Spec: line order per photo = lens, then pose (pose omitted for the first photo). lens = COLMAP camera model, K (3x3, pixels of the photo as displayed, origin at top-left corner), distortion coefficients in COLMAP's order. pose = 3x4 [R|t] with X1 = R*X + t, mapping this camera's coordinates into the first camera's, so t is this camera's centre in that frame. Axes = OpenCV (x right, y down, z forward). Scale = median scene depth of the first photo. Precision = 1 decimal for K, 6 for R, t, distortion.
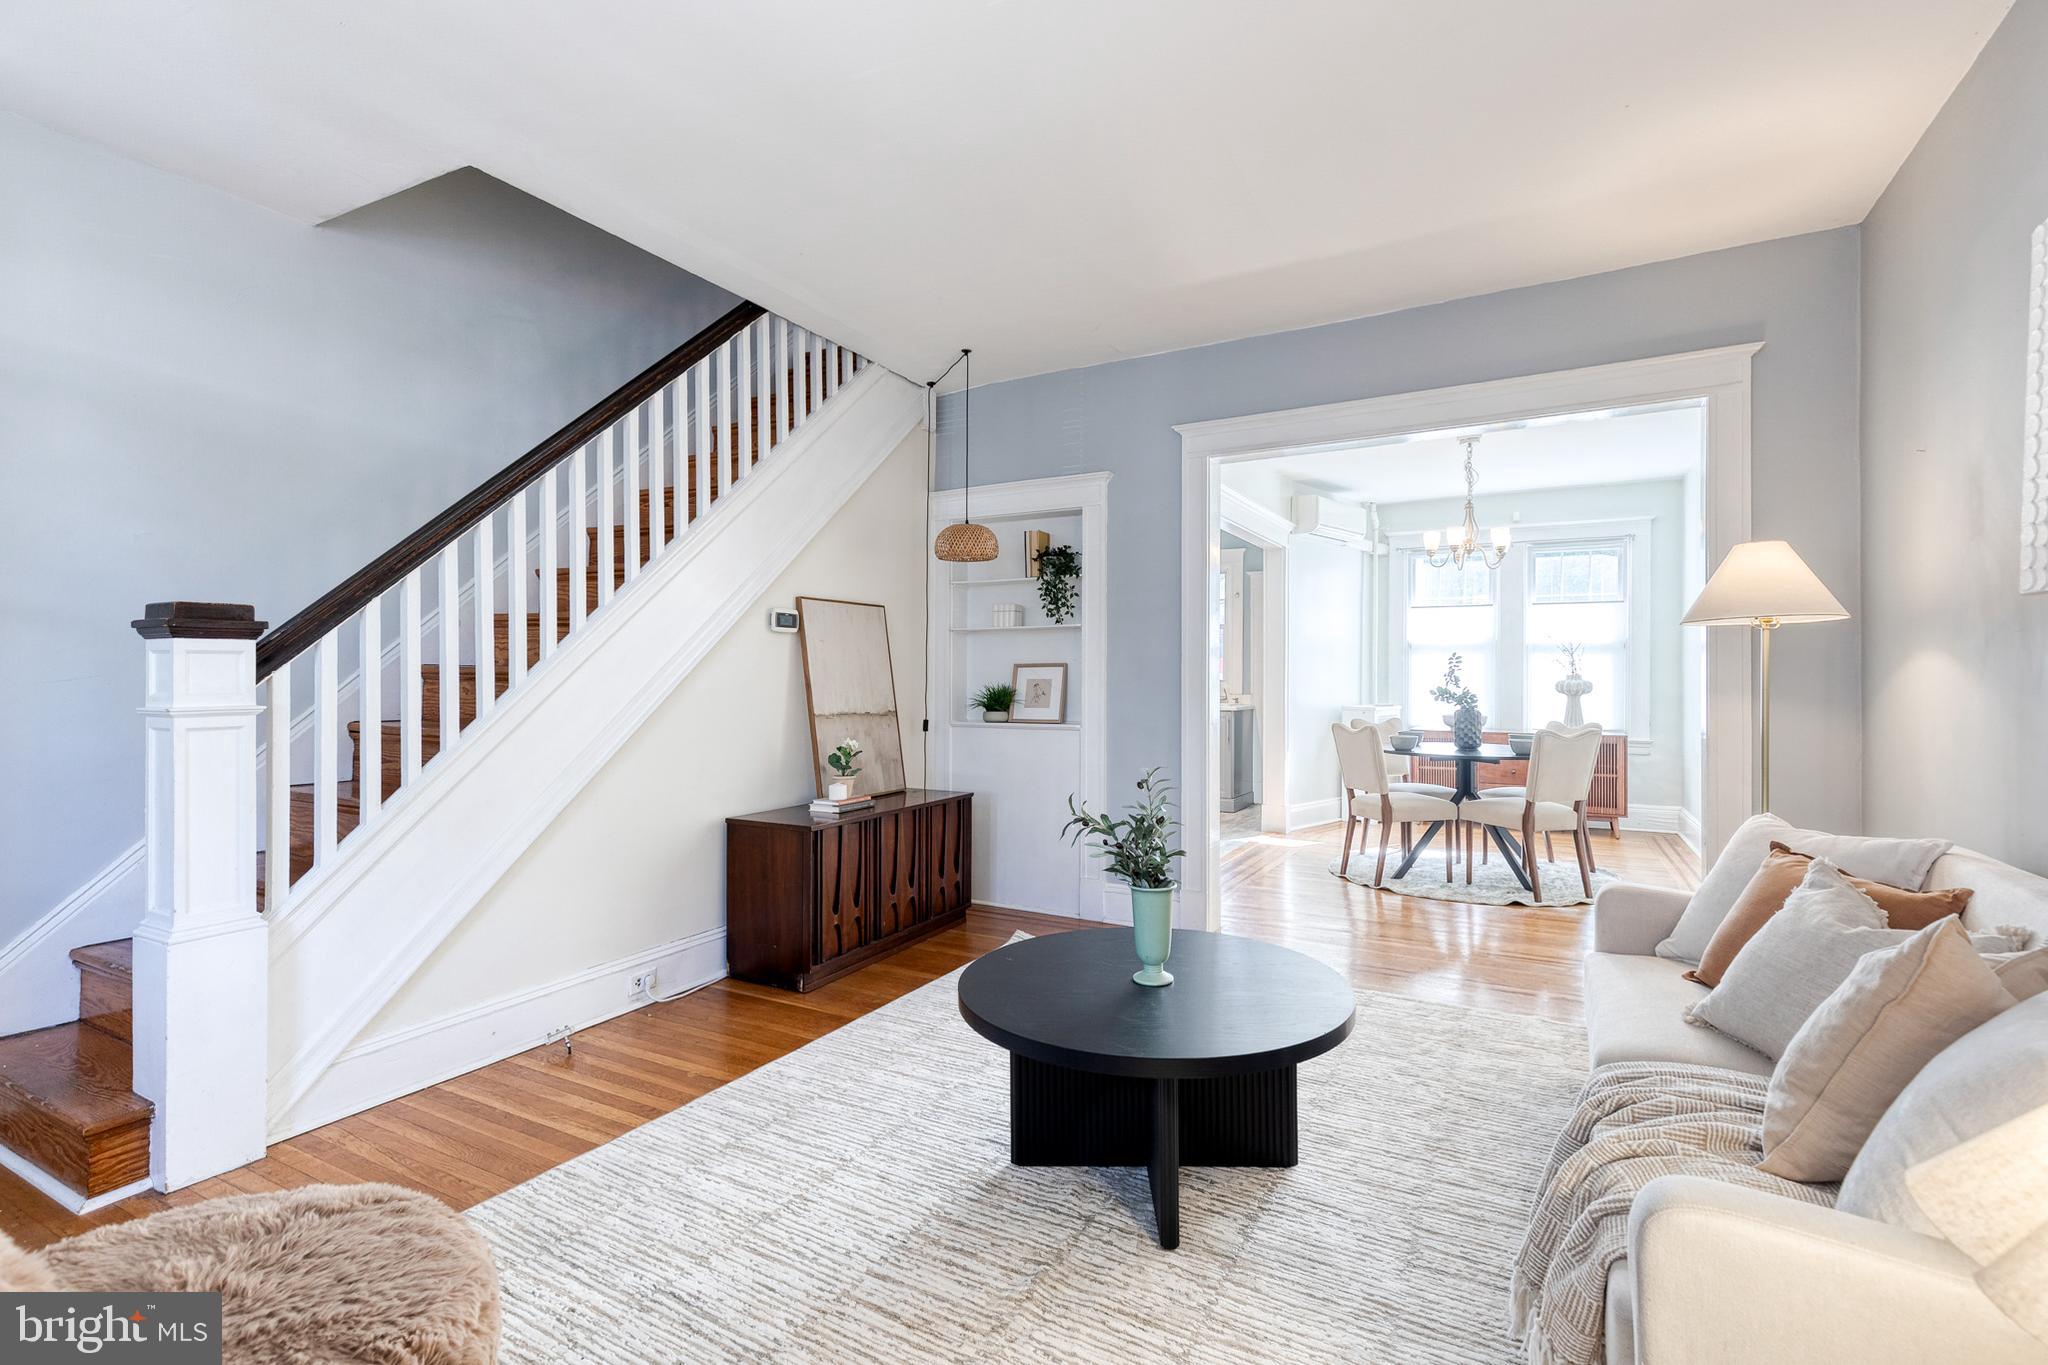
lens RADIAL K [[924.4, 0, 1037.5], [0, 924.4, 676.8], [0, 0, 1]] dist [0.004448, -0.000454]
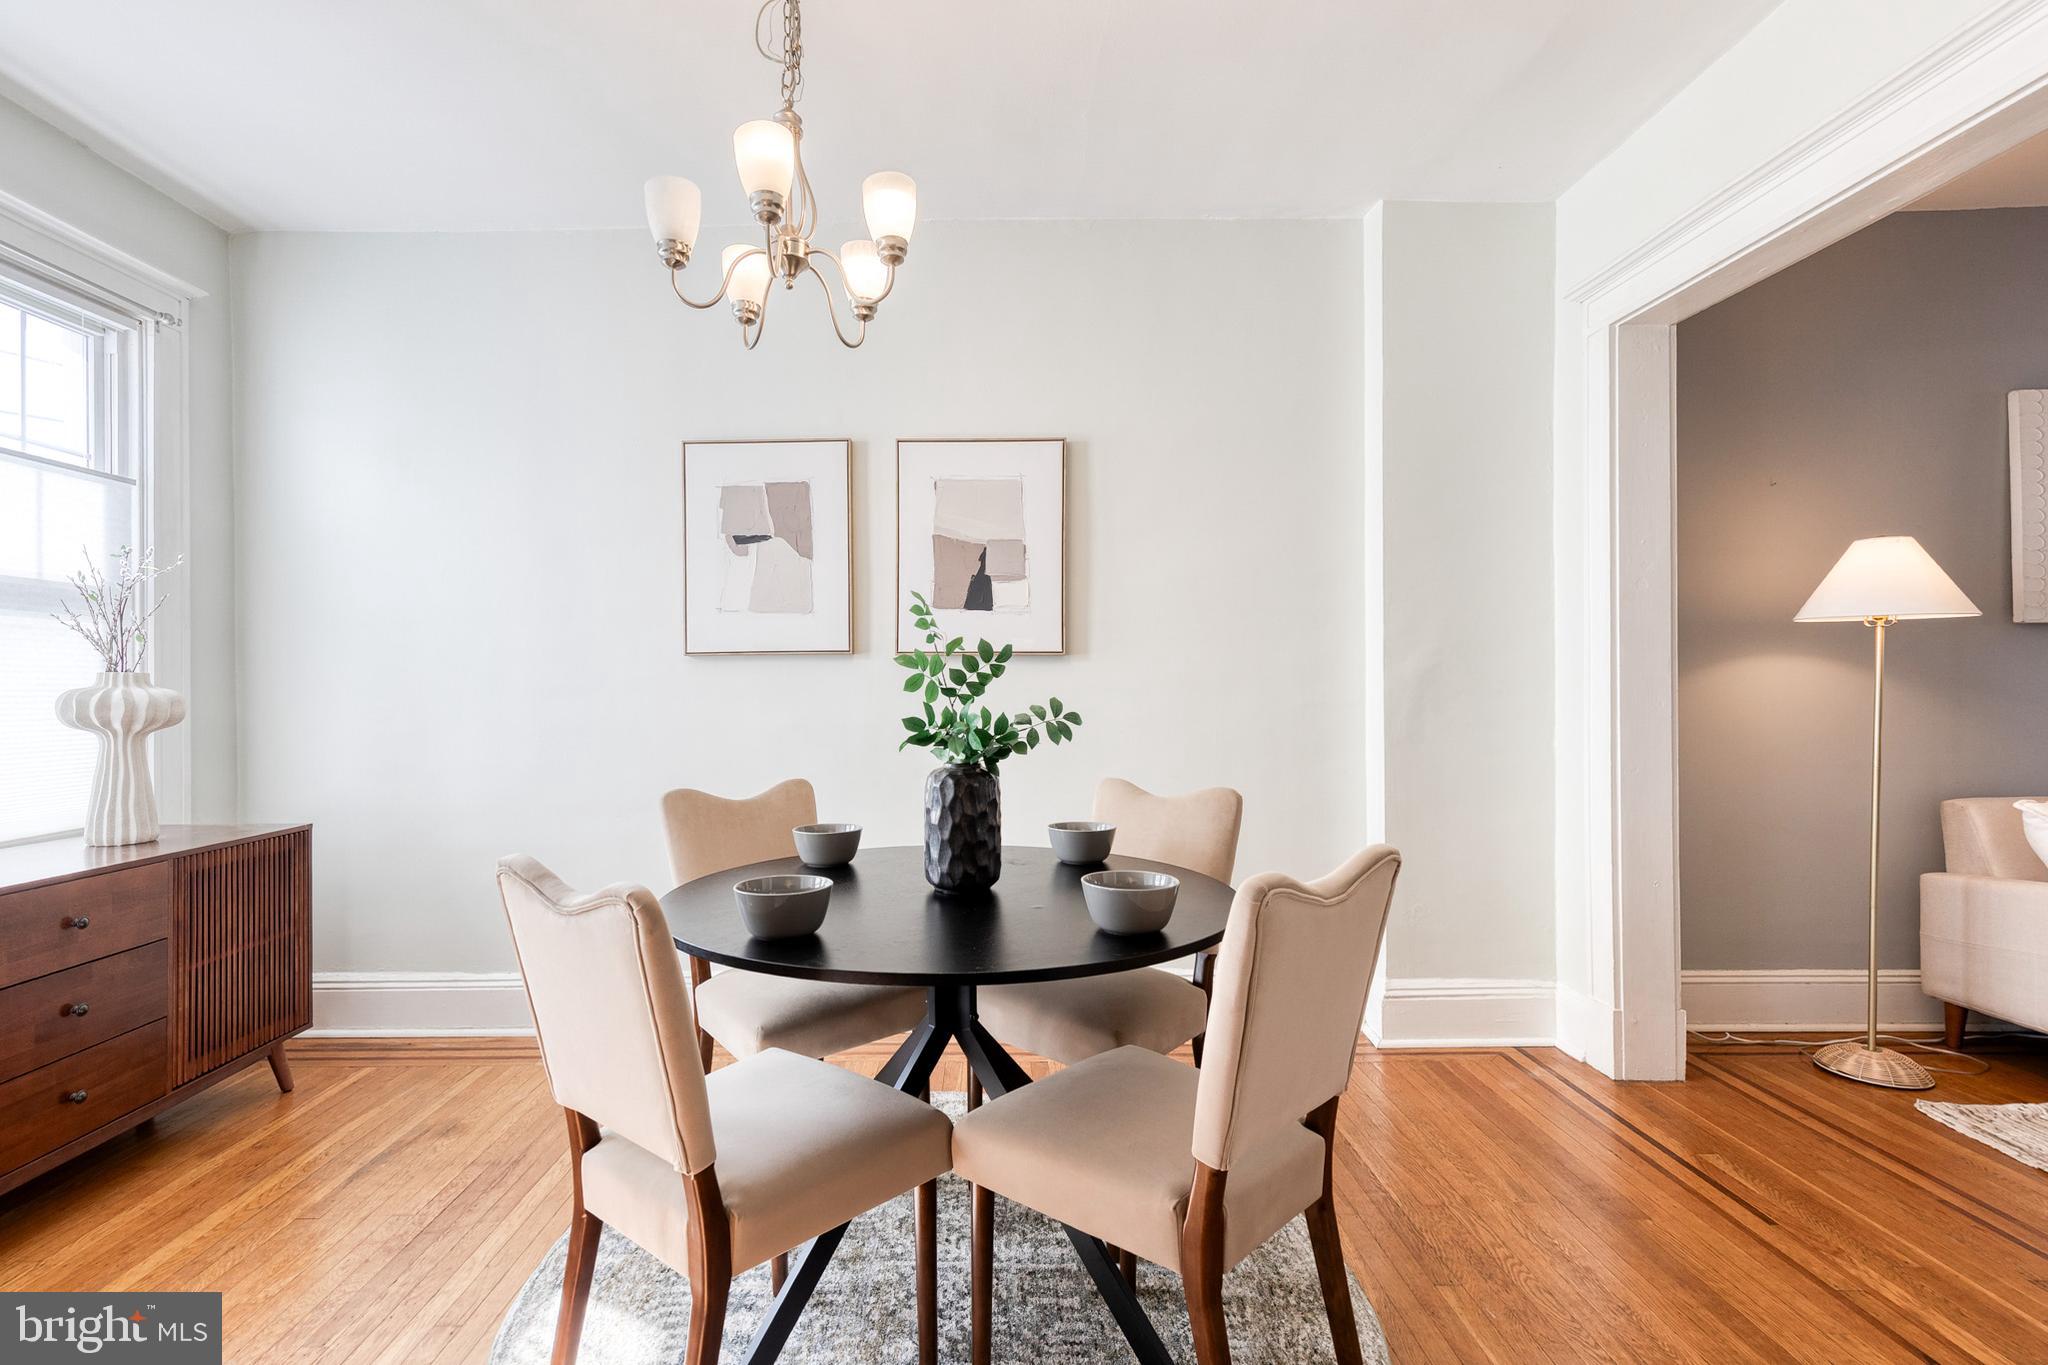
lens RADIAL K [[954.2, 0, 967.4], [0, 954.2, 693.4], [0, 0, 1]] dist [0.004625, 0.000339]
pose [[-0.463777, -0.002053, 0.885950, 0.184666], [0.003415, 0.999986, 0.004105, 0.008031], [-0.885945, 0.004930, -0.463764, 1.314494]]
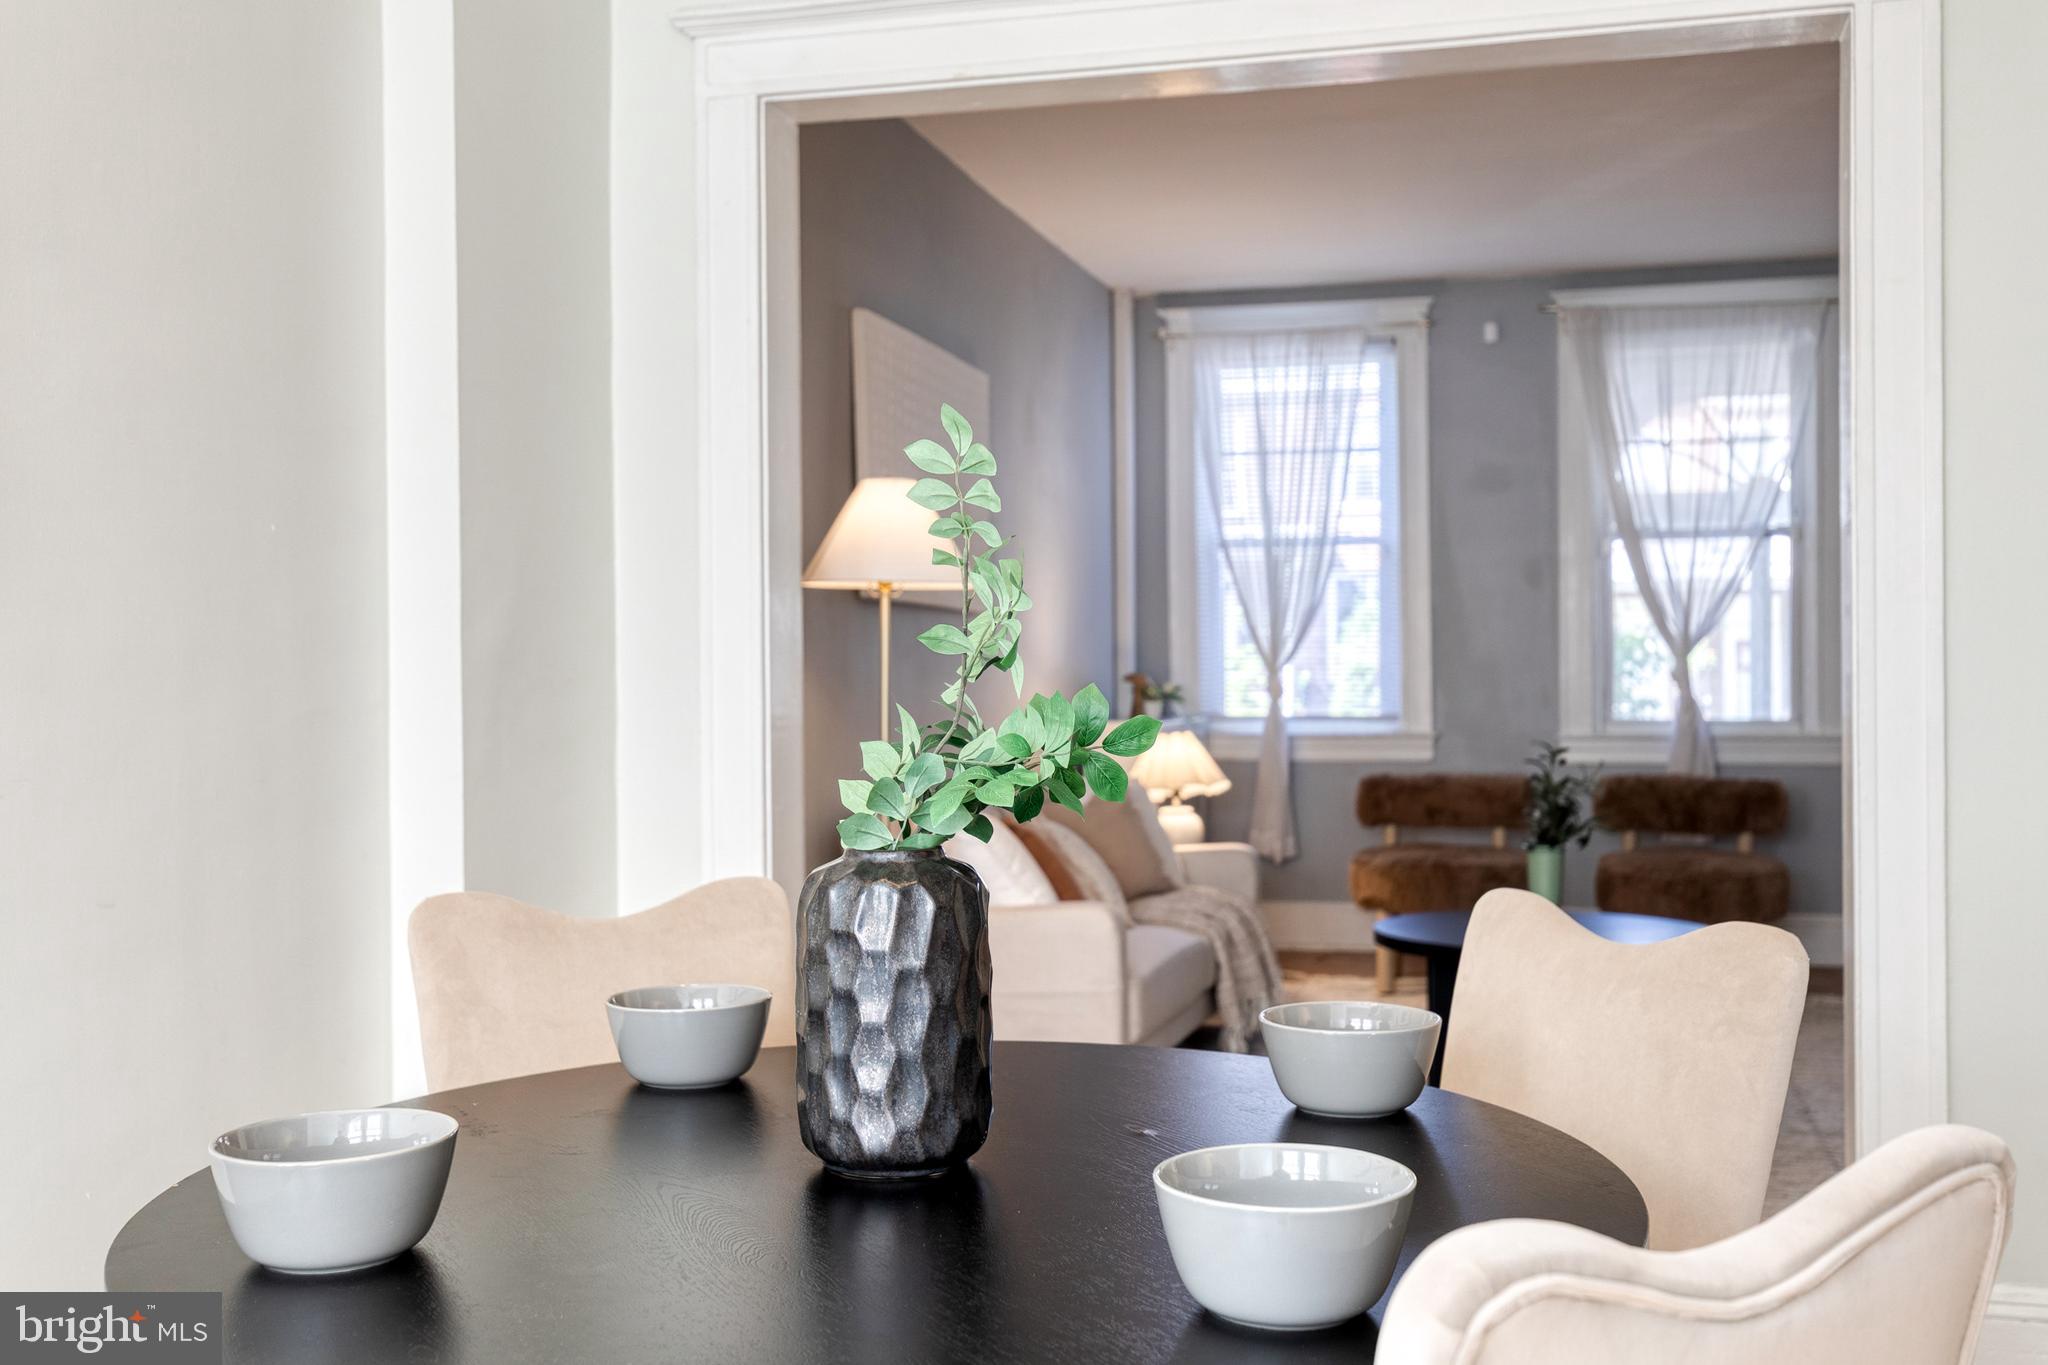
lens RADIAL K [[1955.1, 0, 1024.0], [0, 1955.1, 682.5], [0, 0, 1]] dist [0.000766, 0.002476]
pose [[-0.975084, 0.001786, -0.221827, 0.578453], [0.001142, 0.999995, 0.003032, 0.008850], [0.221831, 0.002703, -0.975081, 1.443497]]
